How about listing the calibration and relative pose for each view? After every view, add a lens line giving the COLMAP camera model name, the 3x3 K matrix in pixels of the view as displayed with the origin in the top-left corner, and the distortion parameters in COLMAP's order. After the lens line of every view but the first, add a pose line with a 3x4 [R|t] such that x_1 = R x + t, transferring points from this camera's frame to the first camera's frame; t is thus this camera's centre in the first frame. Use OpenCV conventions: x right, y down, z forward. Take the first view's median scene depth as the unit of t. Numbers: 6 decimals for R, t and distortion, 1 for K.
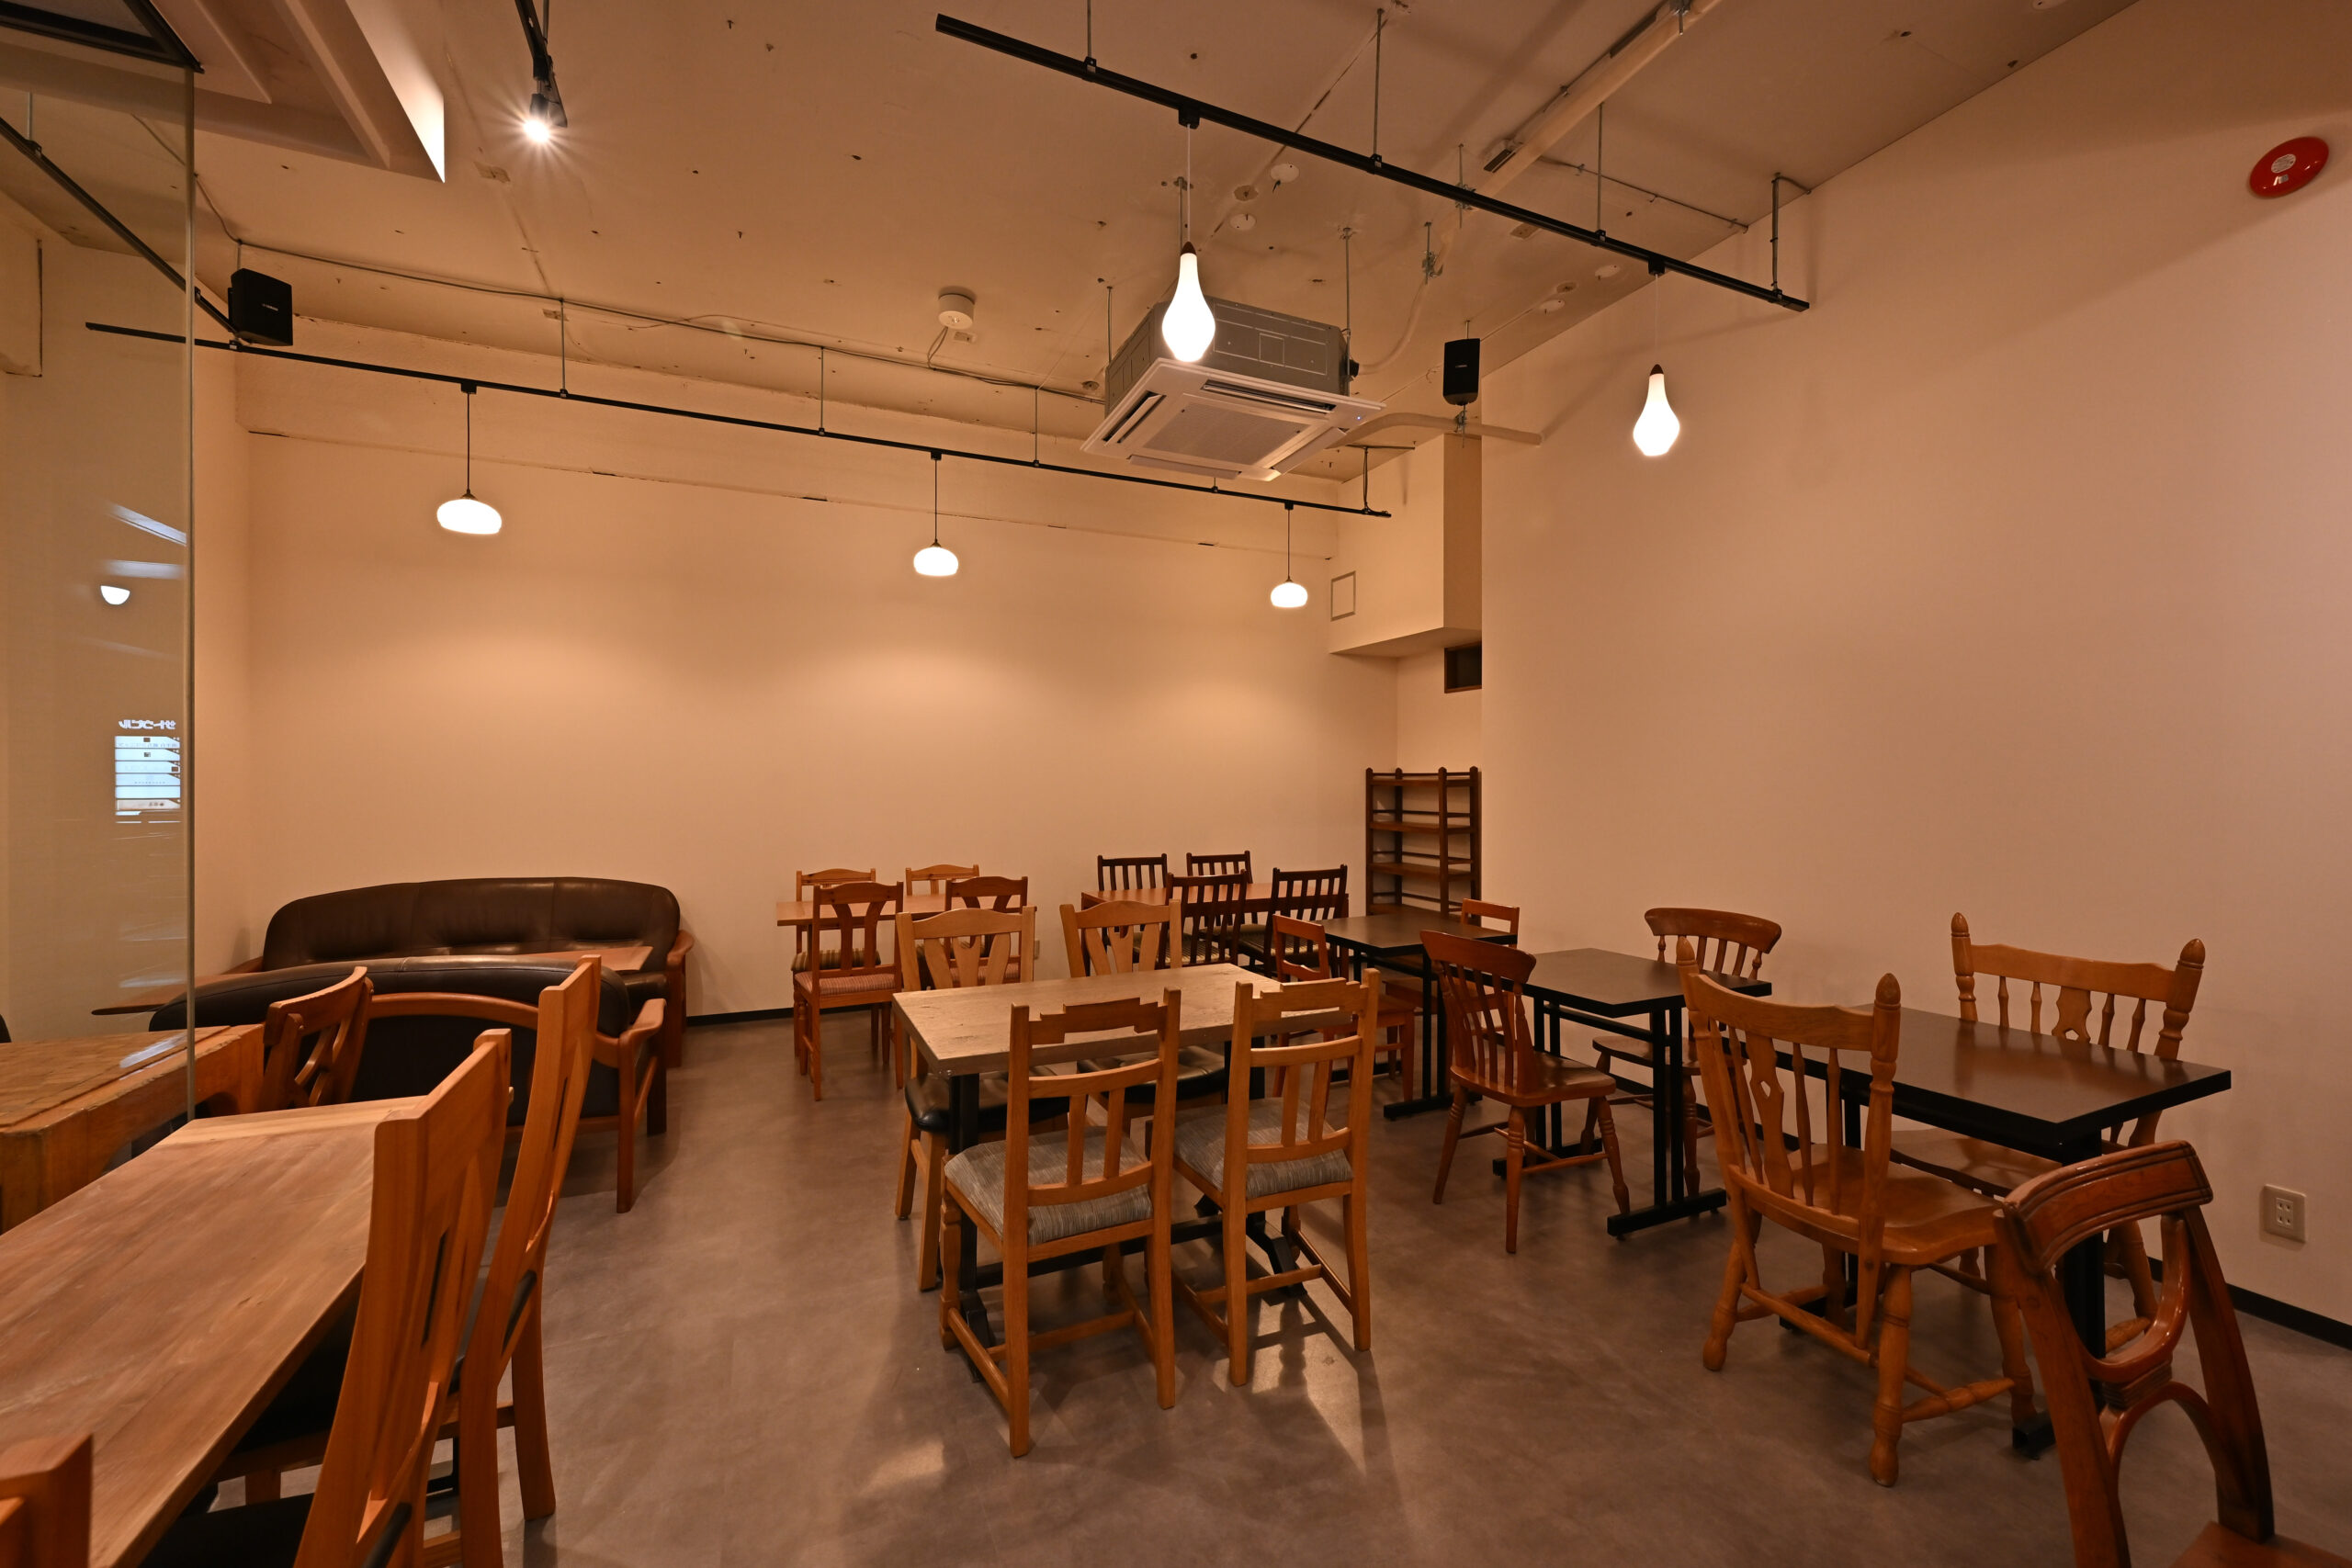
lens RADIAL K [[923.0, 0, 1179.0], [0, 923.0, 788.0], [0, 0, 1]] dist [-0.000500, 0.000368]
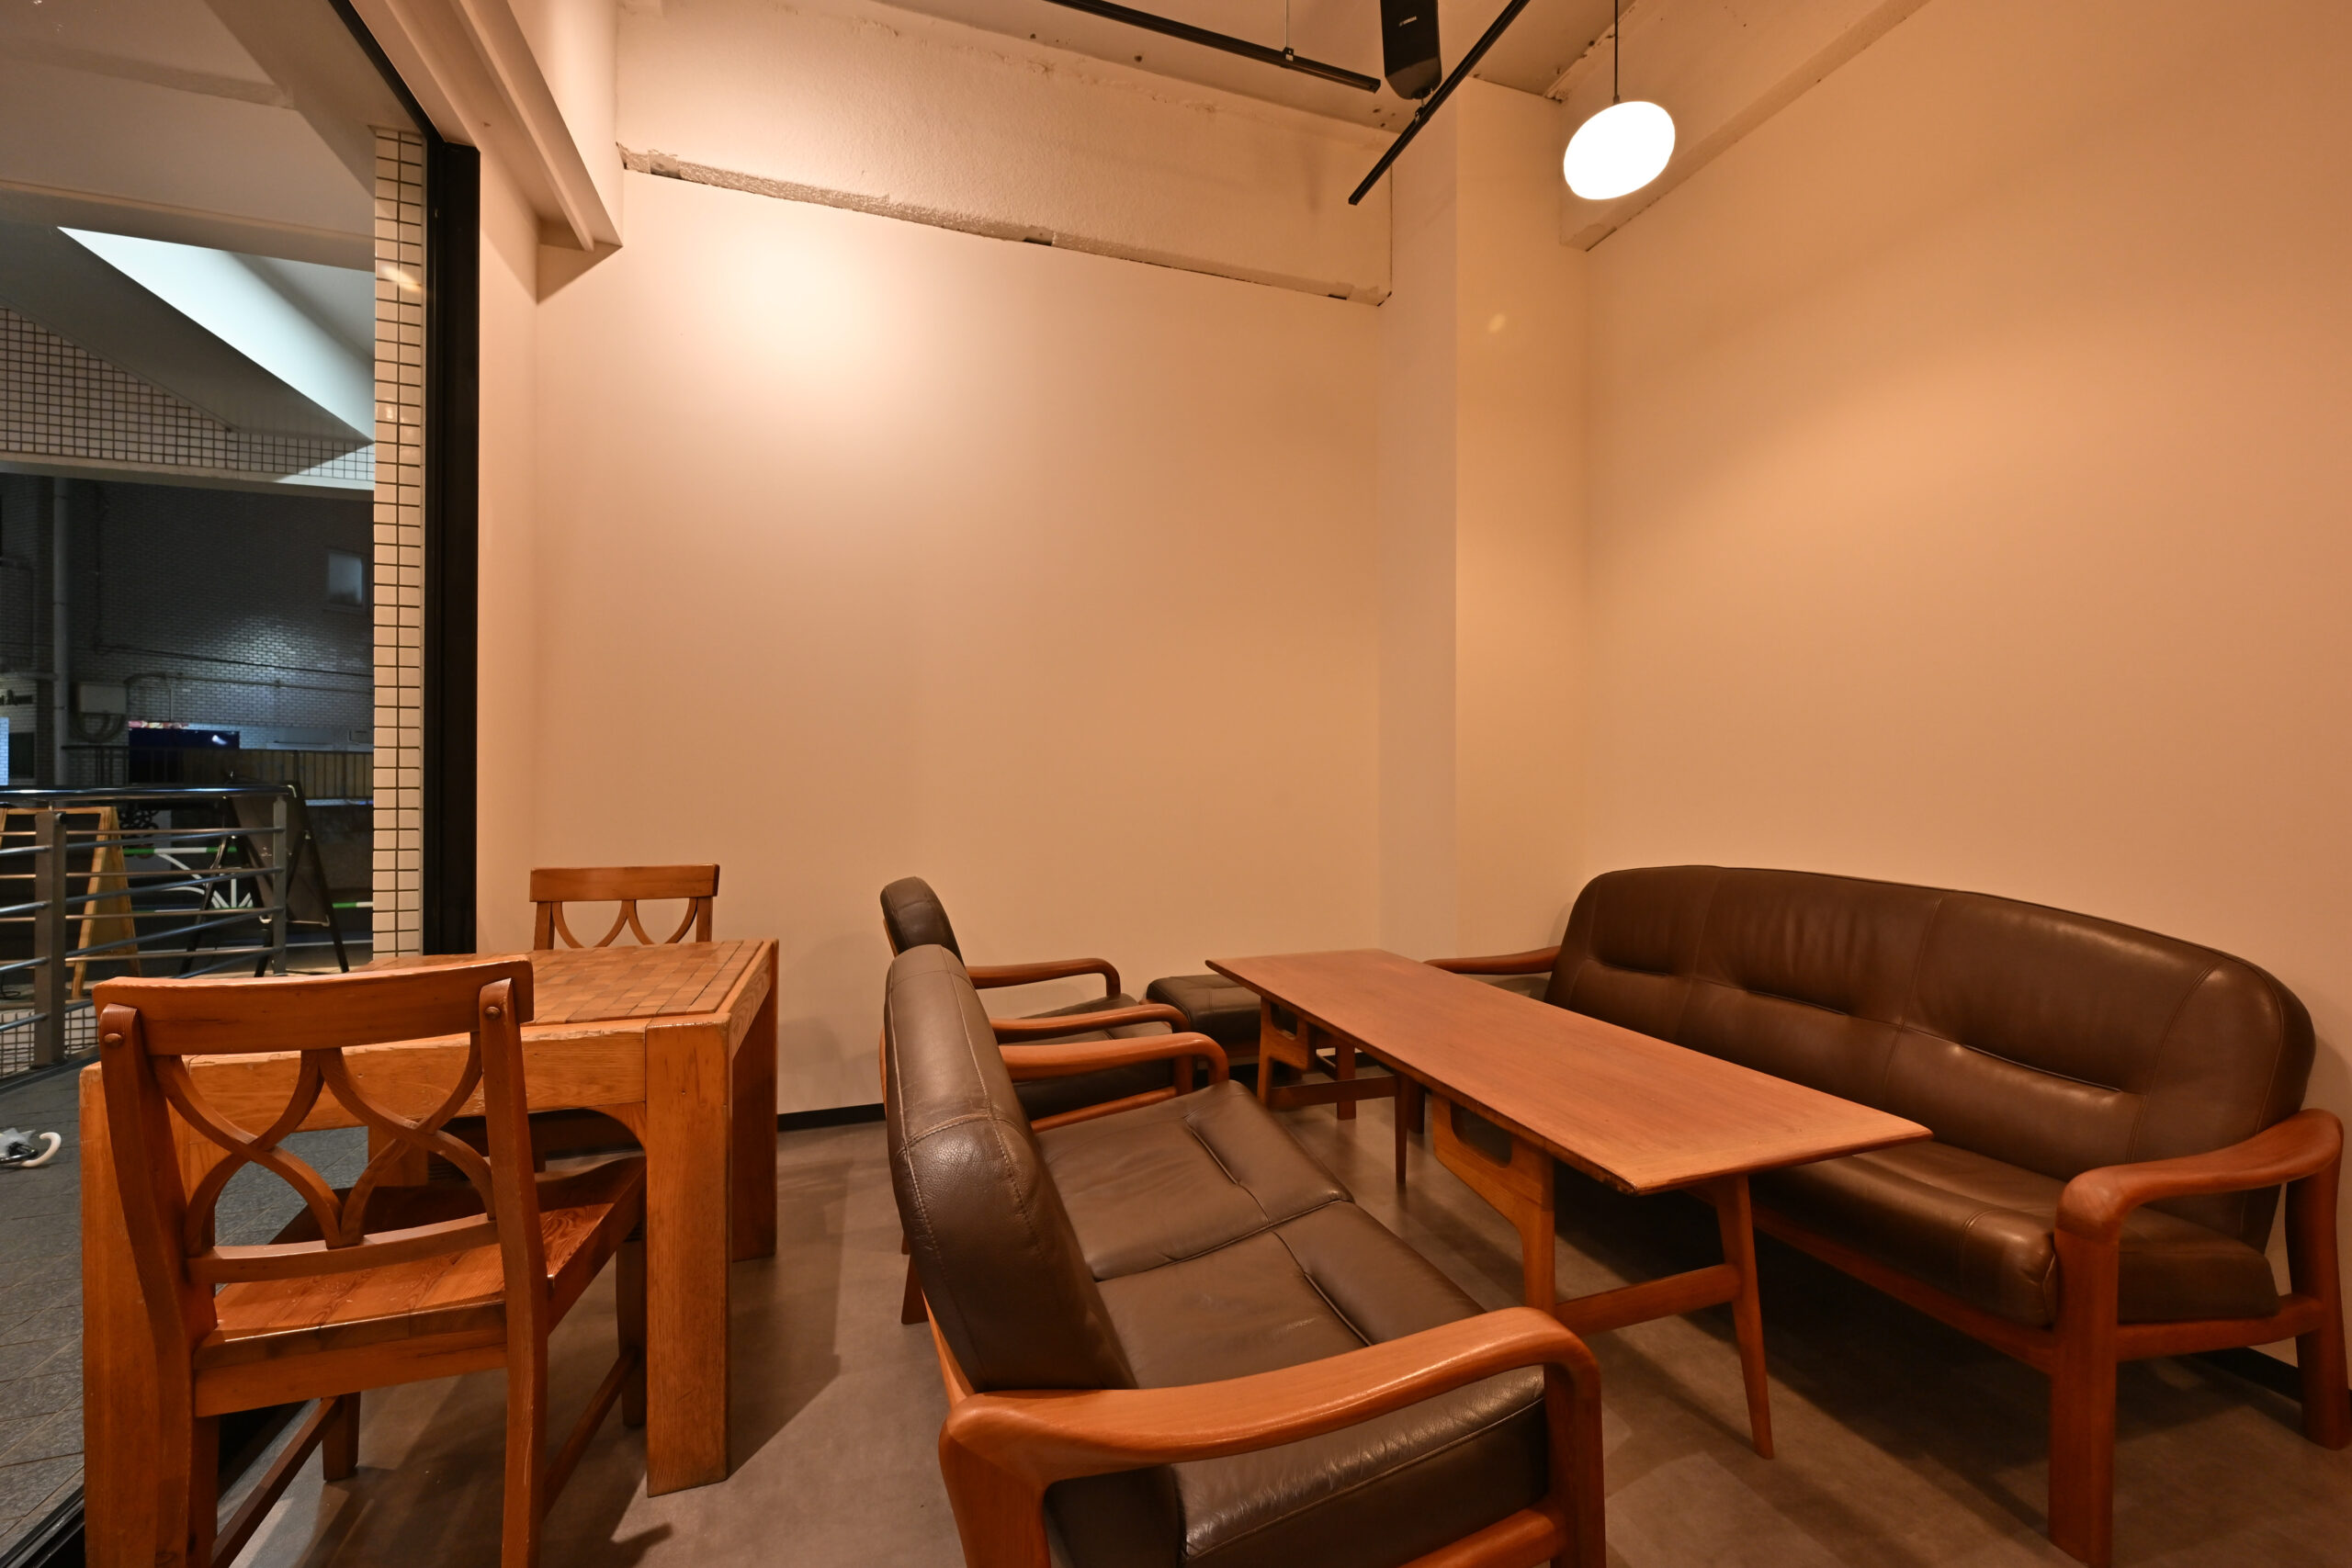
lens RADIAL K [[923.0, 0, 1184.7], [0, 923.0, 781.4], [0, 0, 1]] dist [-0.000500, 0.000368]
pose [[-0.090193, 0.000326, -0.995924, -0.210754], [-0.004434, 0.999990, 0.000729, 0.049803], [0.995914, 0.004481, -0.090190, 0.719514]]
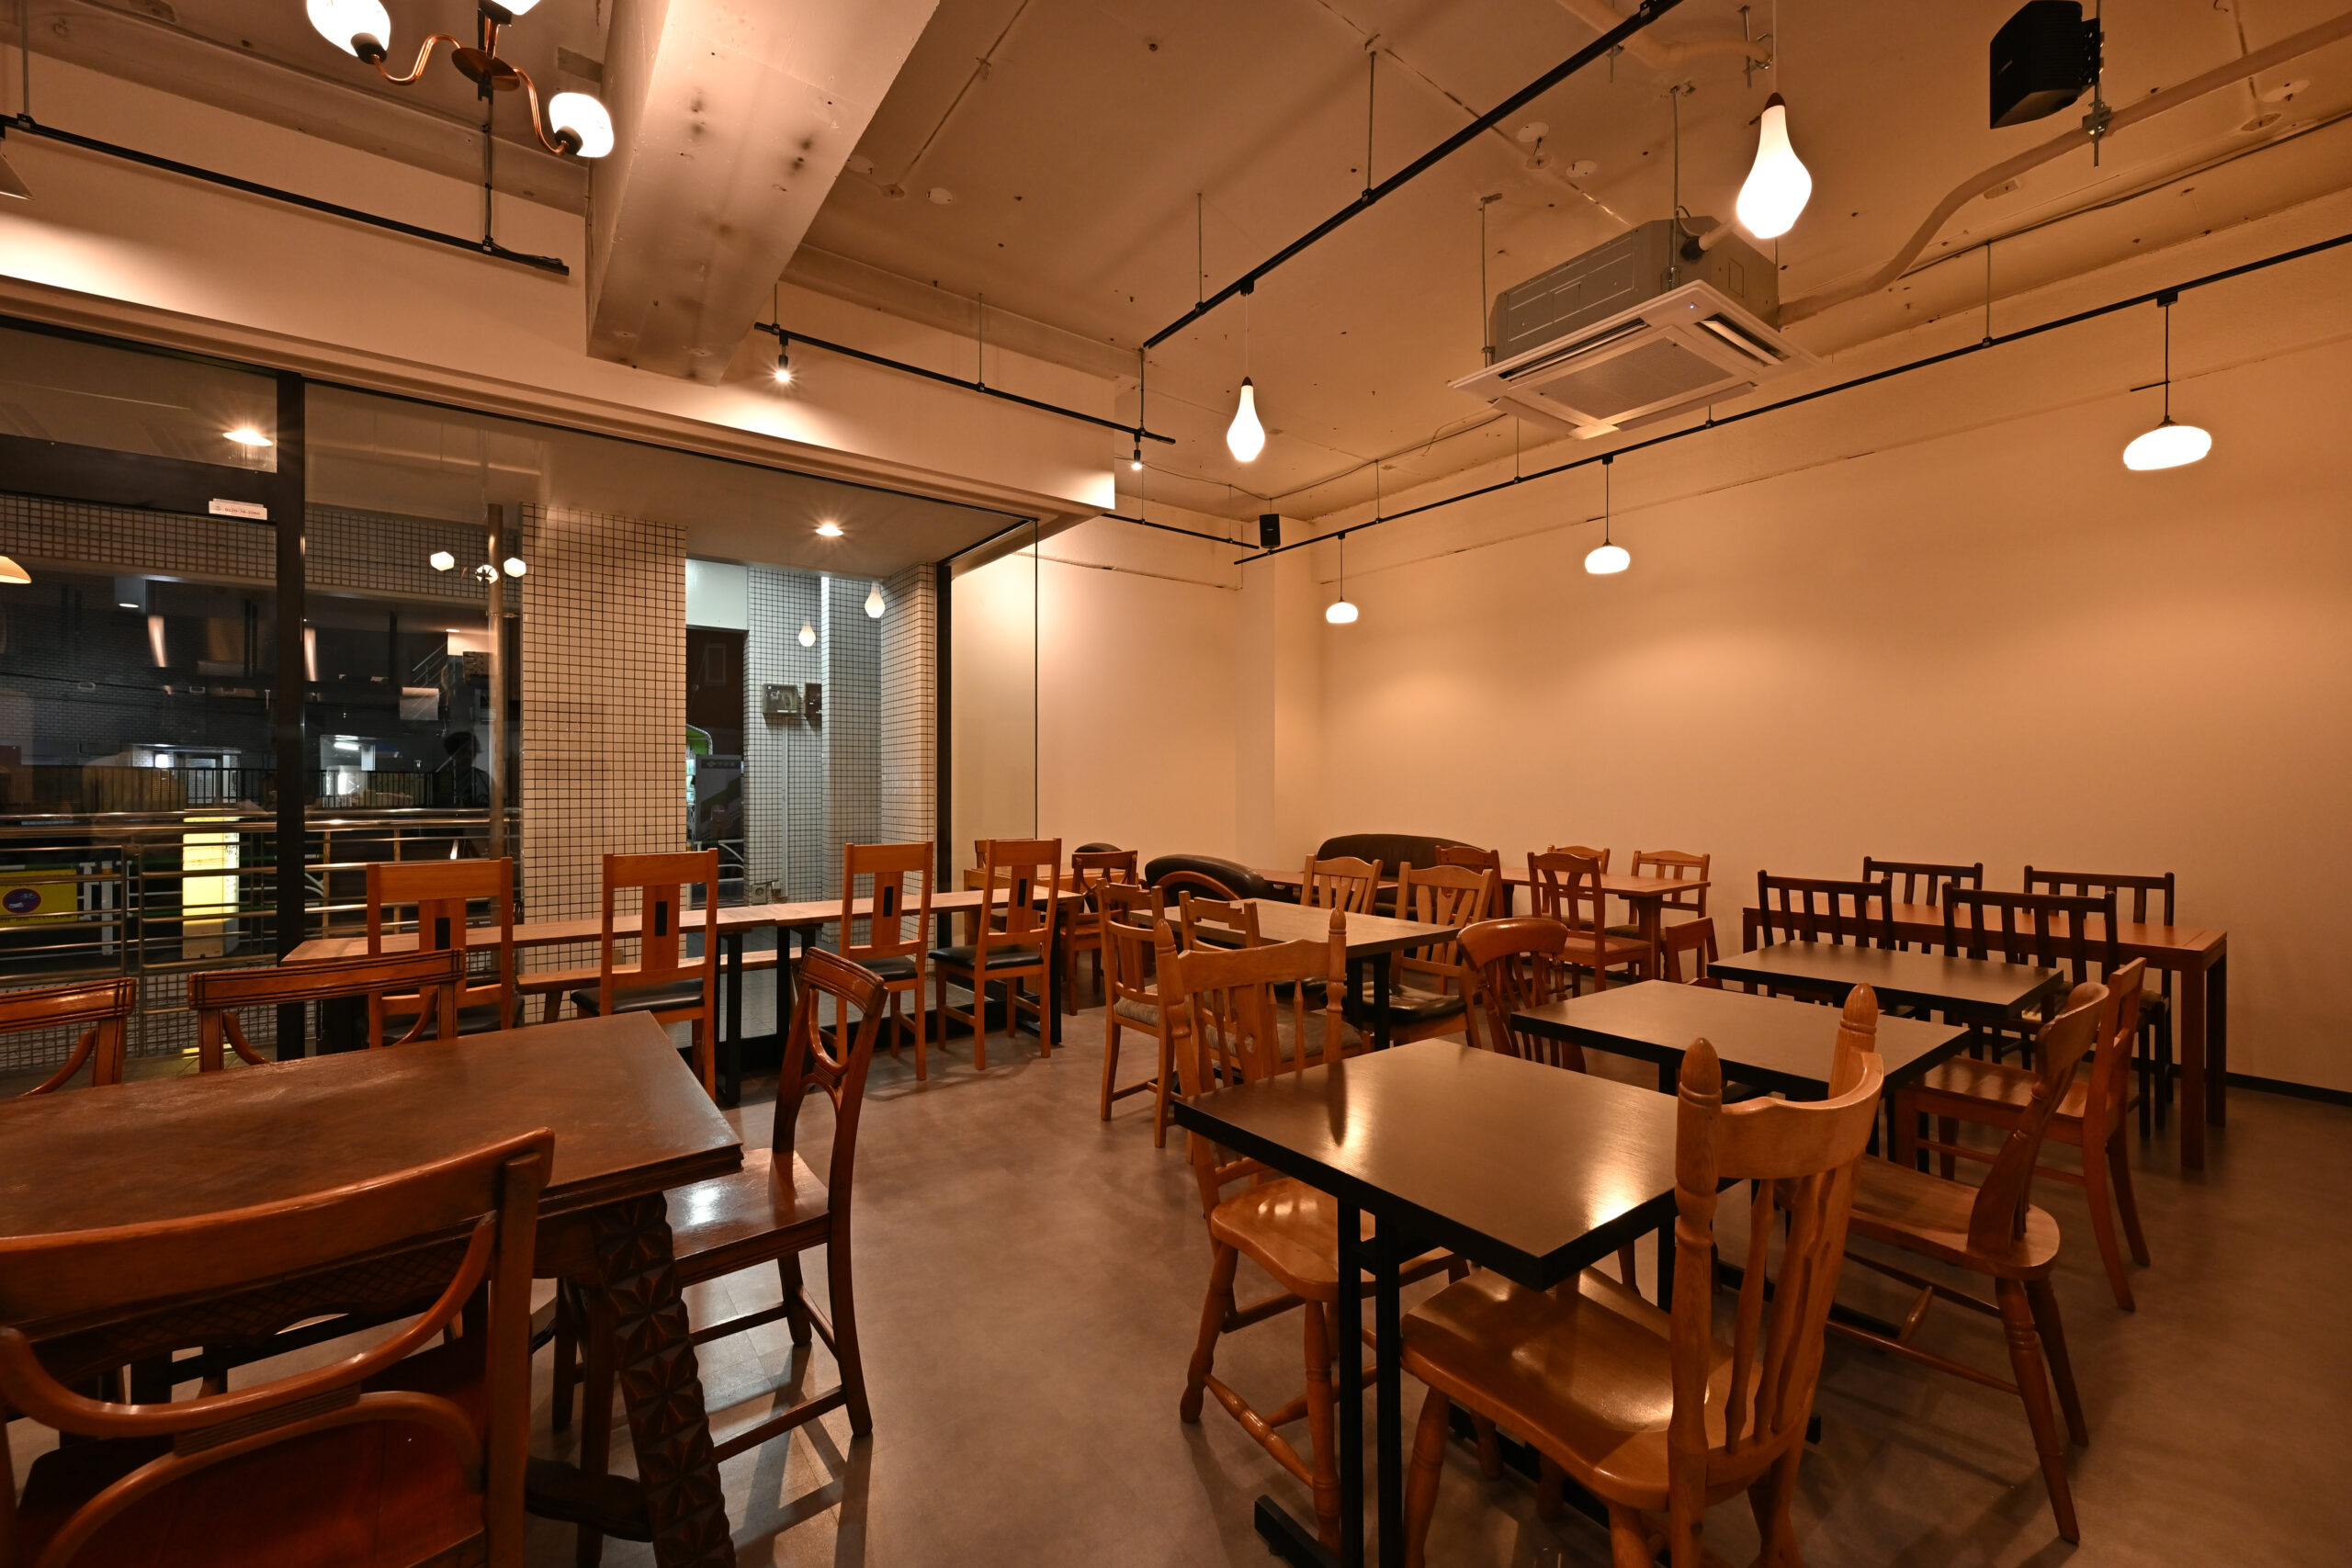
lens RADIAL K [[923.0, 0, 1174.5], [0, 923.0, 785.4], [0, 0, 1]] dist [-0.000500, 0.000368]
pose [[0.223421, 0.000884, -0.974722, 0.705934], [-0.004288, 0.999991, -0.000076, 0.017508], [0.974713, 0.004197, 0.223423, 0.296870]]
